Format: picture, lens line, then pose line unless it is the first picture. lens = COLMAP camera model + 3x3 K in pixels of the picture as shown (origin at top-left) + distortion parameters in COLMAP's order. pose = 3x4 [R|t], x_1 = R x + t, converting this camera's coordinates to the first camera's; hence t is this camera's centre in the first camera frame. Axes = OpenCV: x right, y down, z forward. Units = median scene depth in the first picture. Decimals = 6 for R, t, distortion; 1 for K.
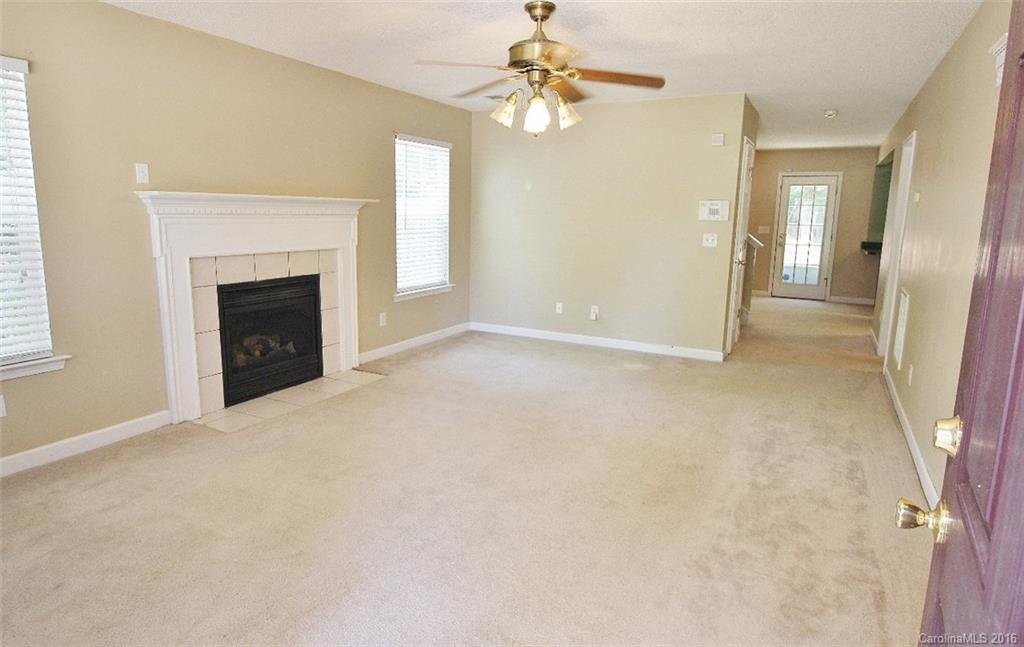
lens RADIAL K [[618.8, 0, 512.0], [0, 618.8, 323.5], [0, 0, 1]] dist [-0.005052, -0.001355]
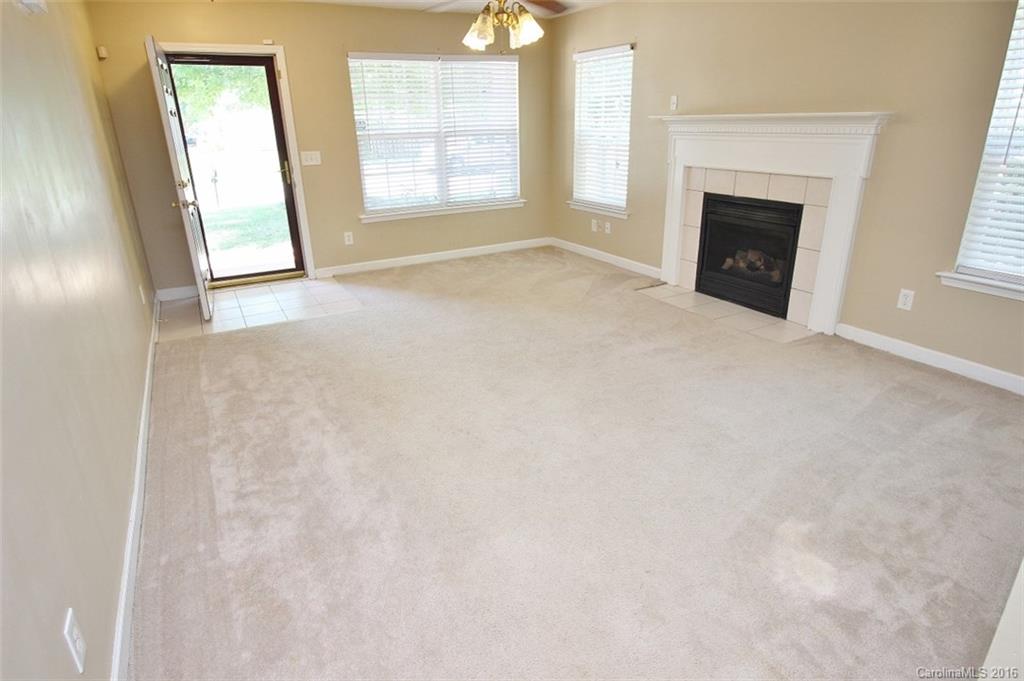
lens RADIAL K [[565.1, 0, 511.7], [0, 565.1, 326.6], [0, 0, 1]] dist [0.002973, -0.011405]
pose [[-0.569235, 0.268008, -0.777267, 0.635114], [-0.142883, 0.898746, 0.414536, -0.212847], [0.809664, 0.347027, -0.473304, 1.196308]]
